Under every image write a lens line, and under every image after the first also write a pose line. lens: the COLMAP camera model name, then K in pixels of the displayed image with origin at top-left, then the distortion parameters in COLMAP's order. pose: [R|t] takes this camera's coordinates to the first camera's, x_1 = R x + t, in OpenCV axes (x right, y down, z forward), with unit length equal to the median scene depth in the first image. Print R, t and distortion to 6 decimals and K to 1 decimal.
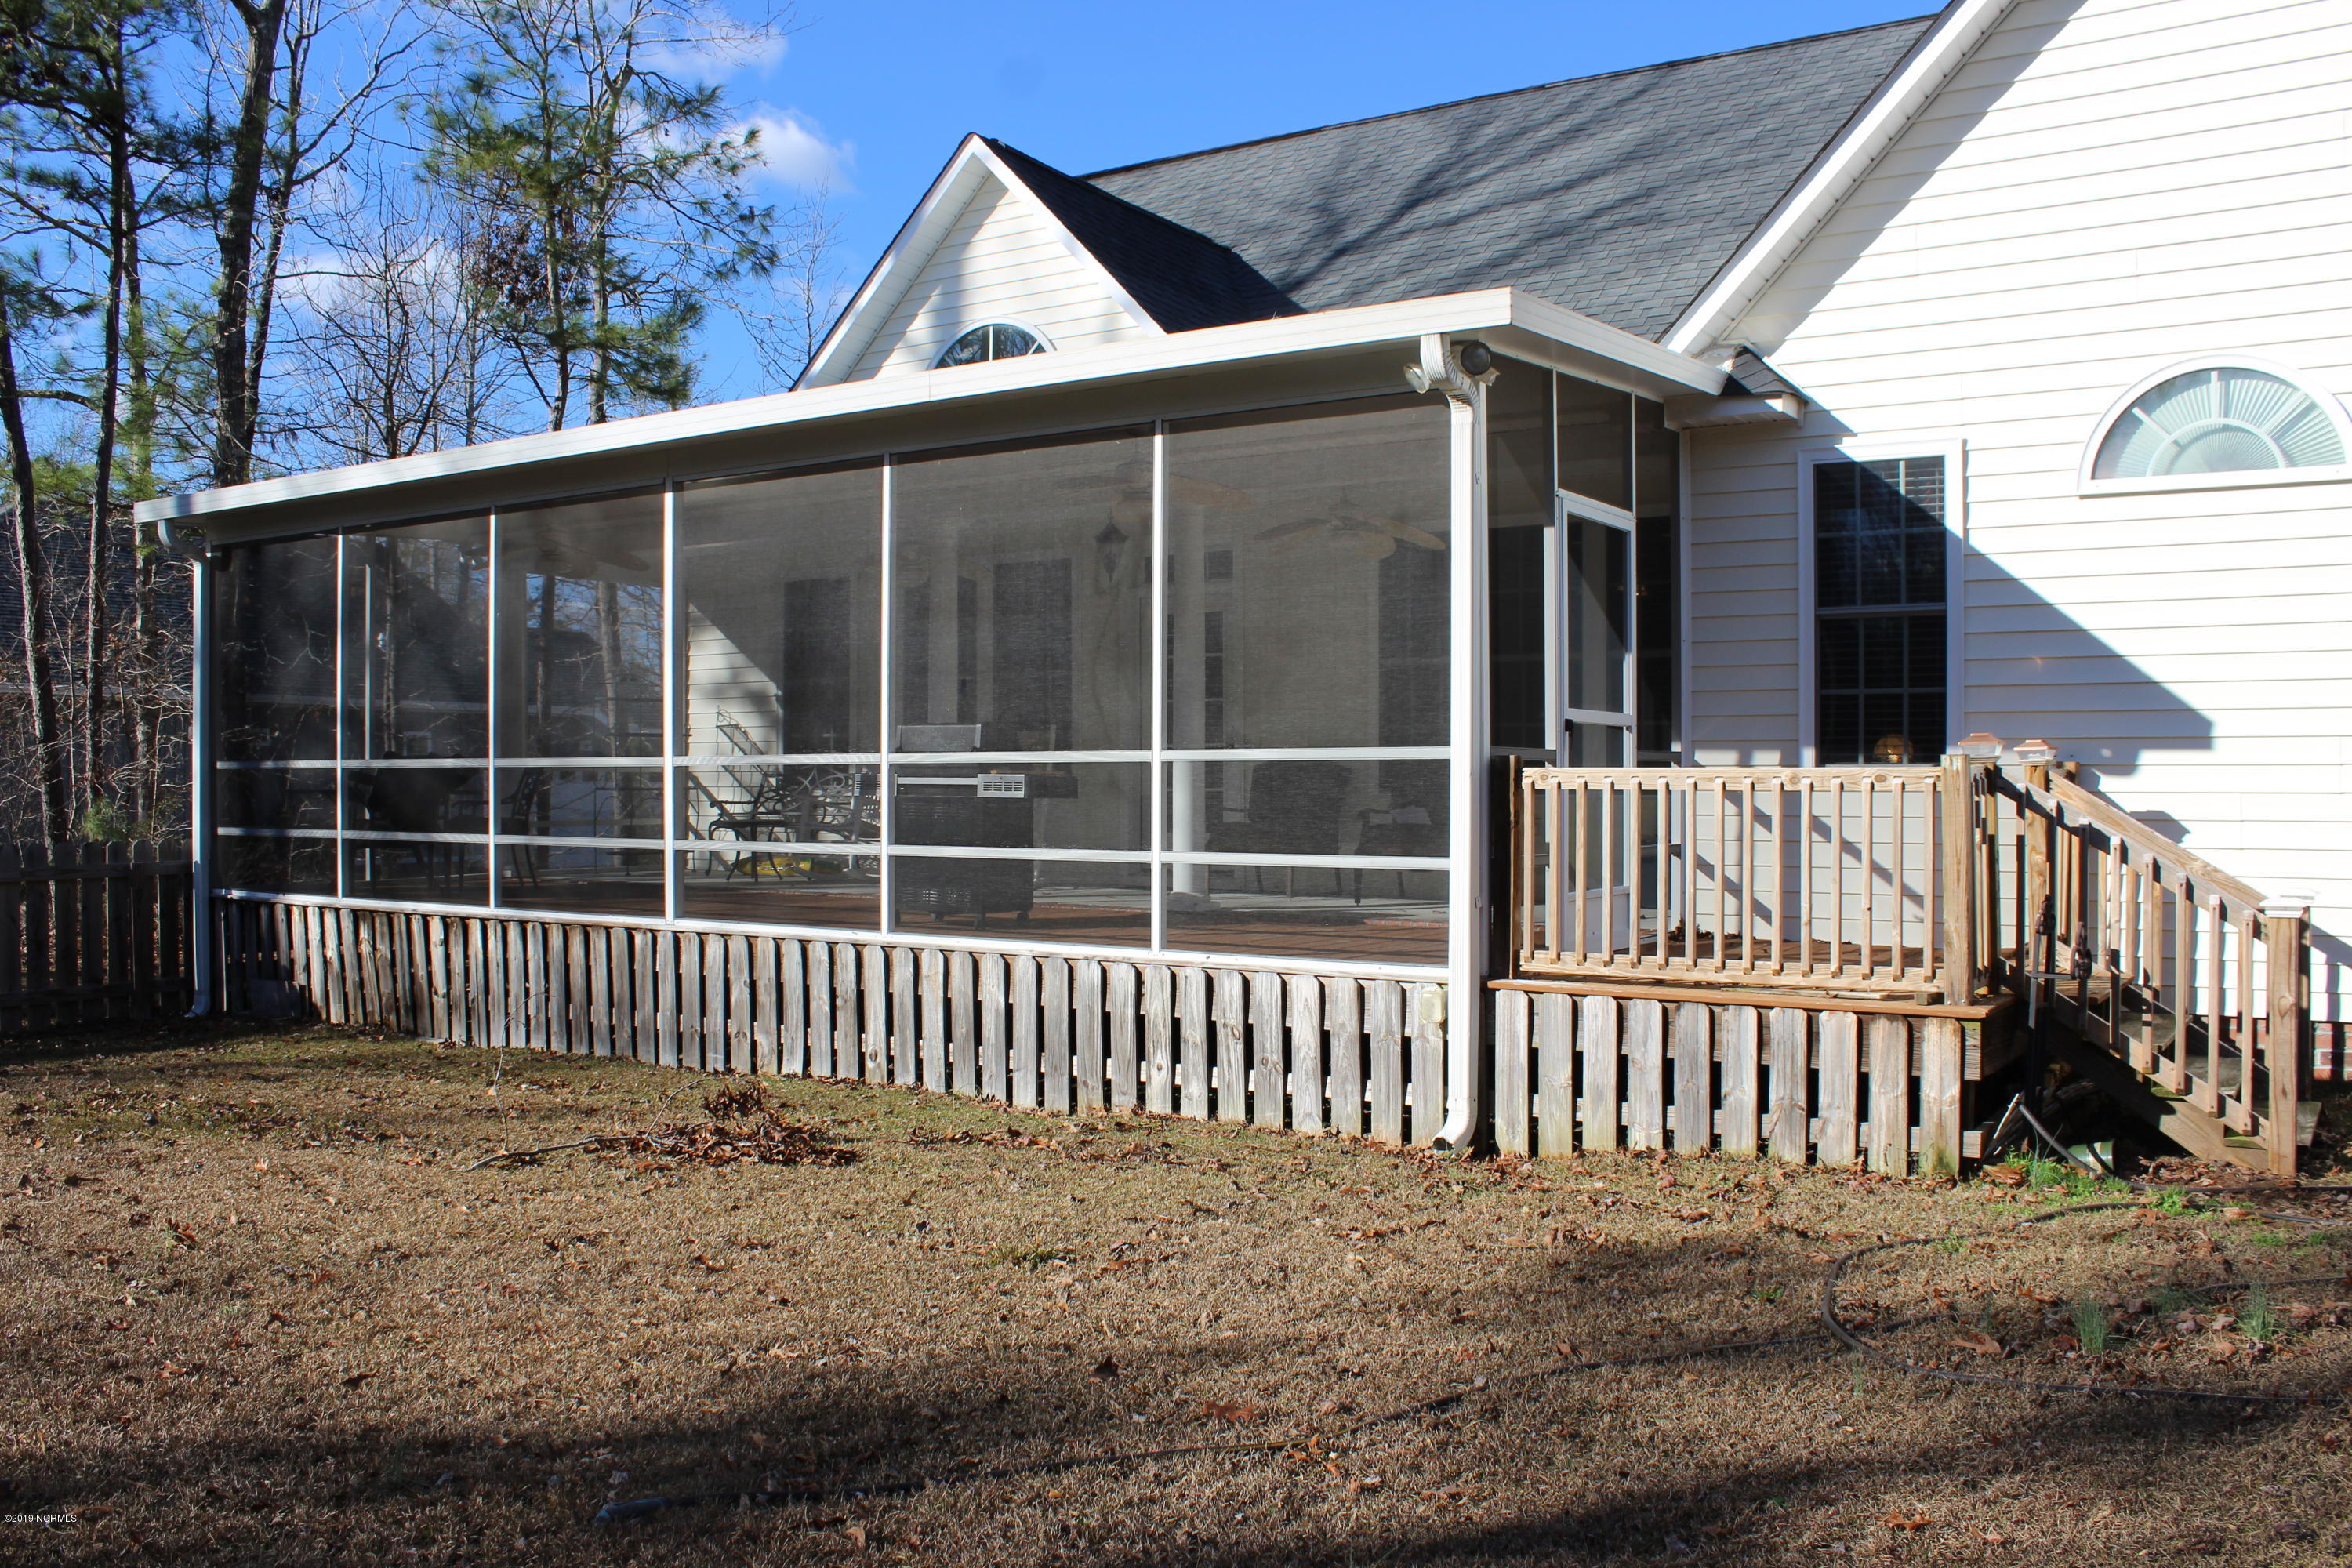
lens RADIAL K [[1940.7, 0, 1176.0], [0, 1940.7, 784.0], [0, 0, 1]] dist [-0.177910, 0.173241]
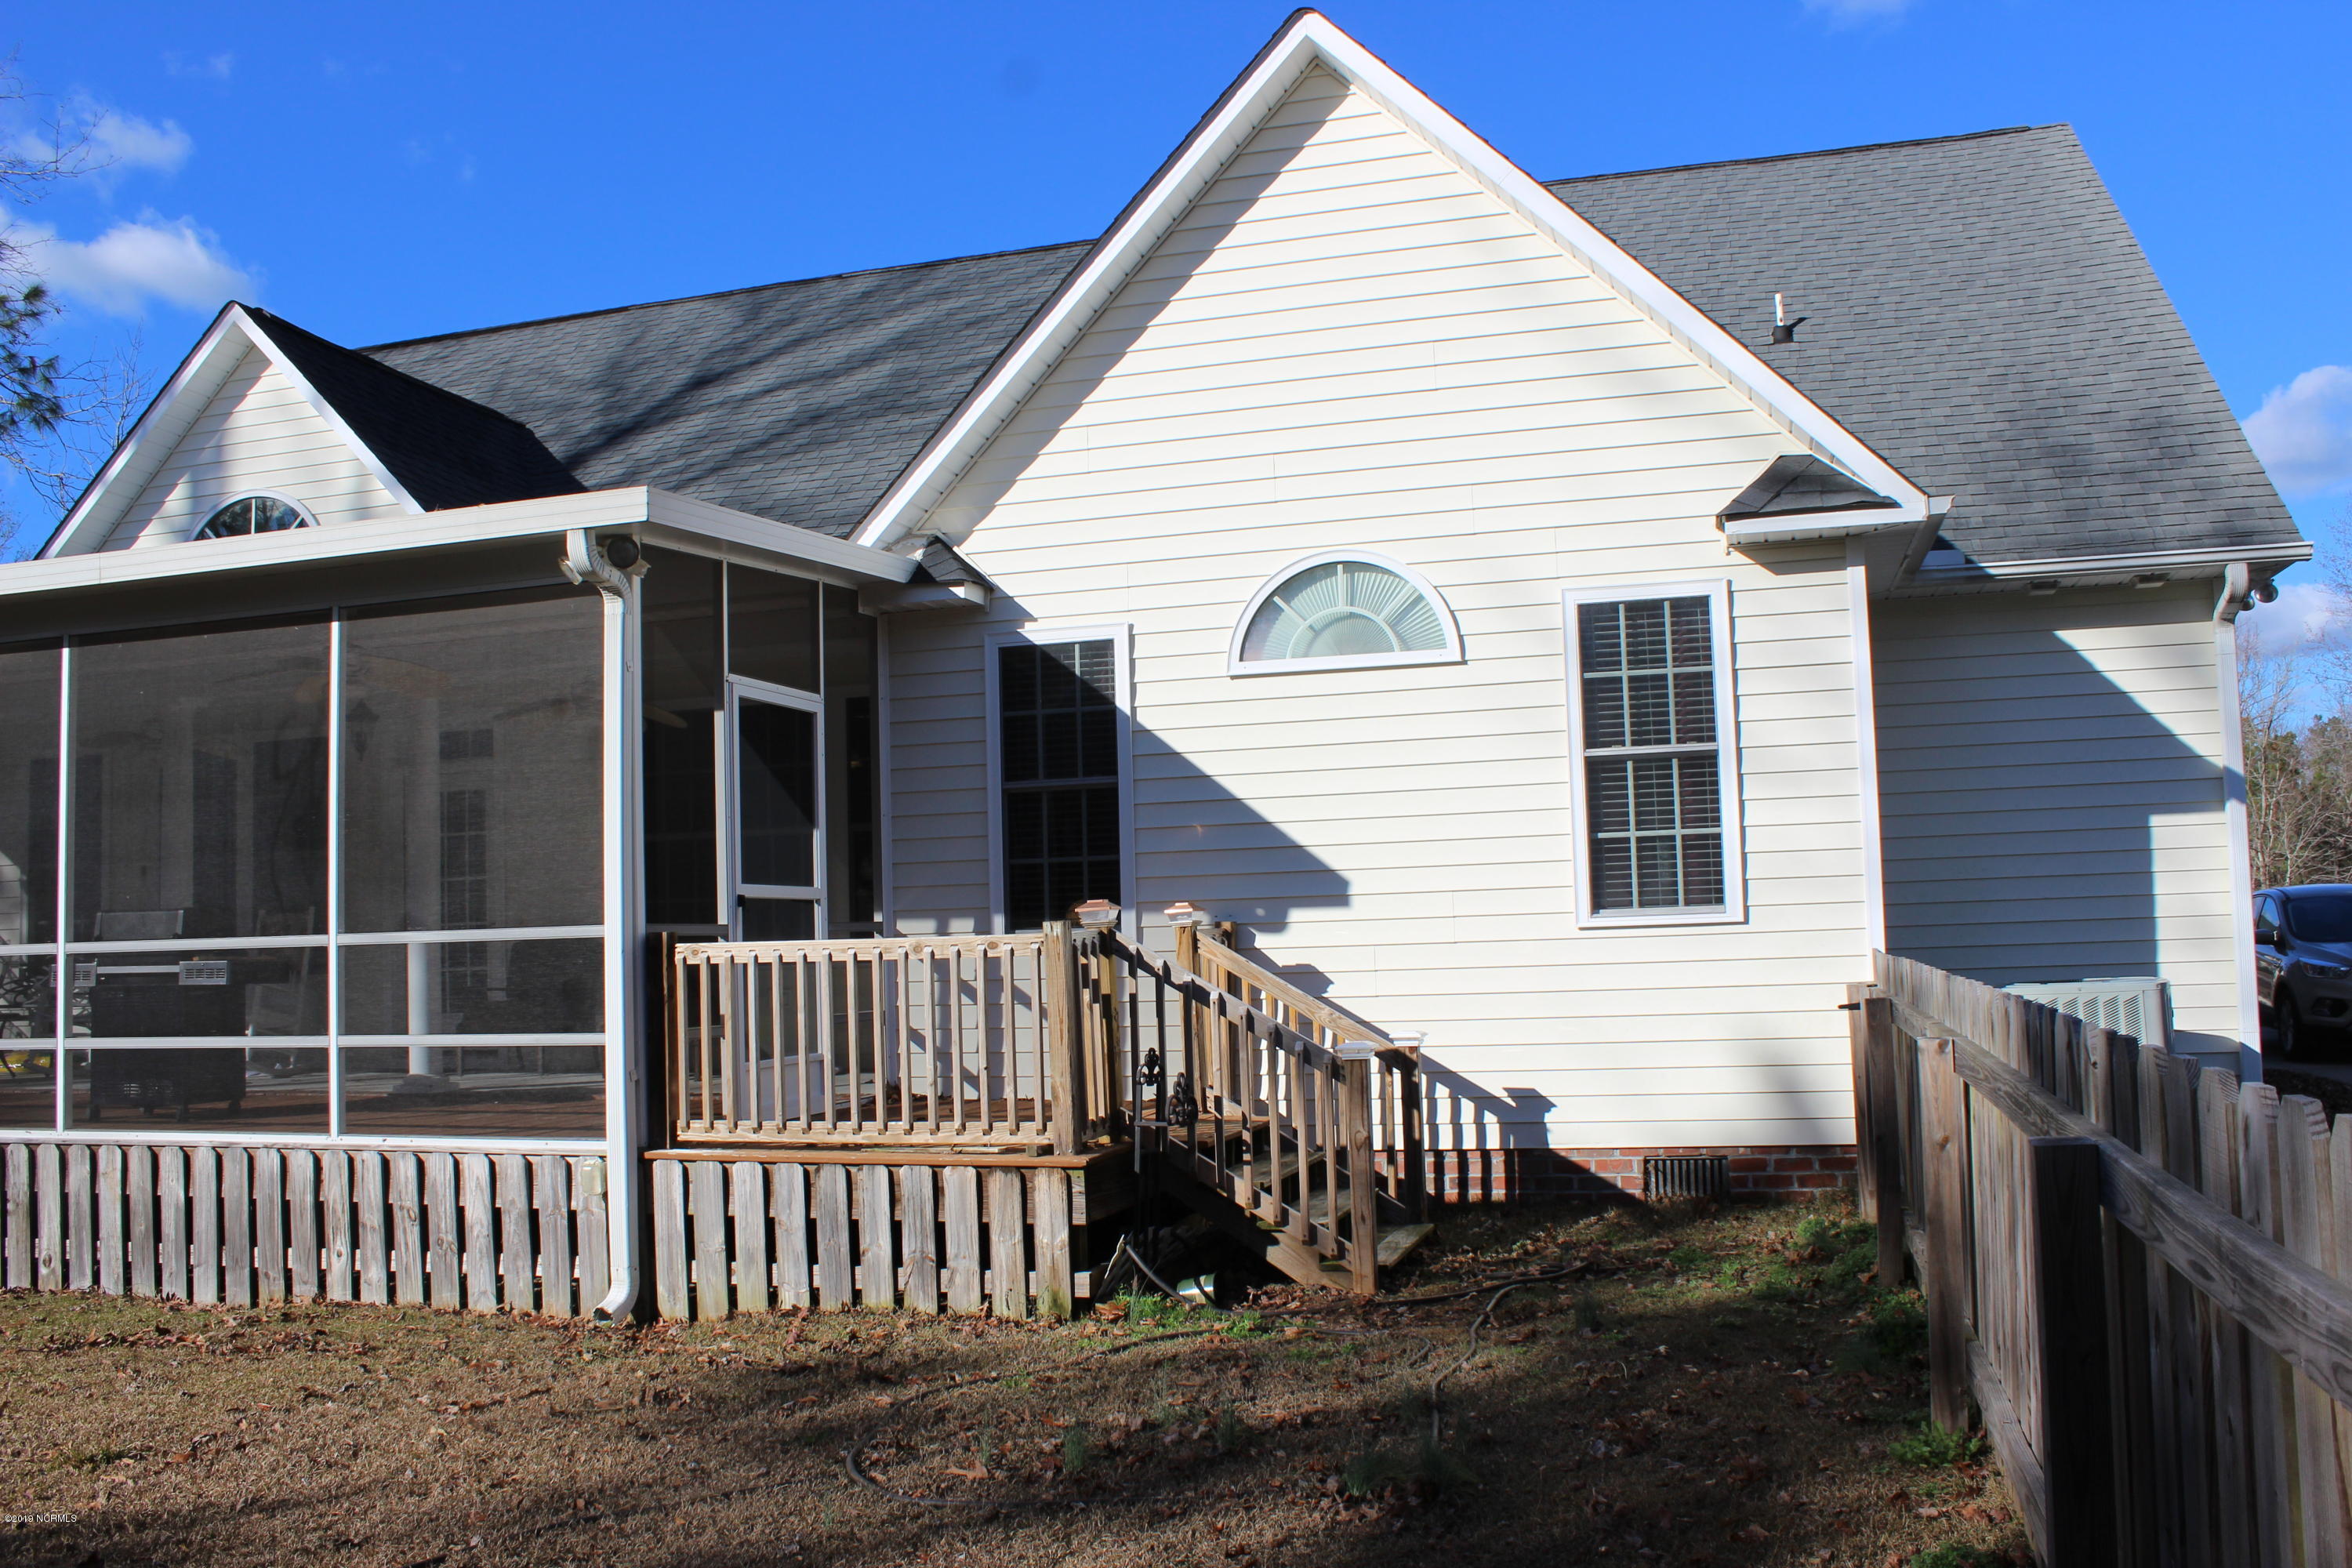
lens RADIAL K [[1957.4, 0, 1176.0], [0, 1957.4, 784.0], [0, 0, 1]] dist [-0.164372, 0.145839]
pose [[0.958324, -0.008864, 0.285547, 0.127612], [0.033038, 0.996251, -0.079953, -0.001737], [-0.283768, 0.086055, 0.955024, -0.070288]]
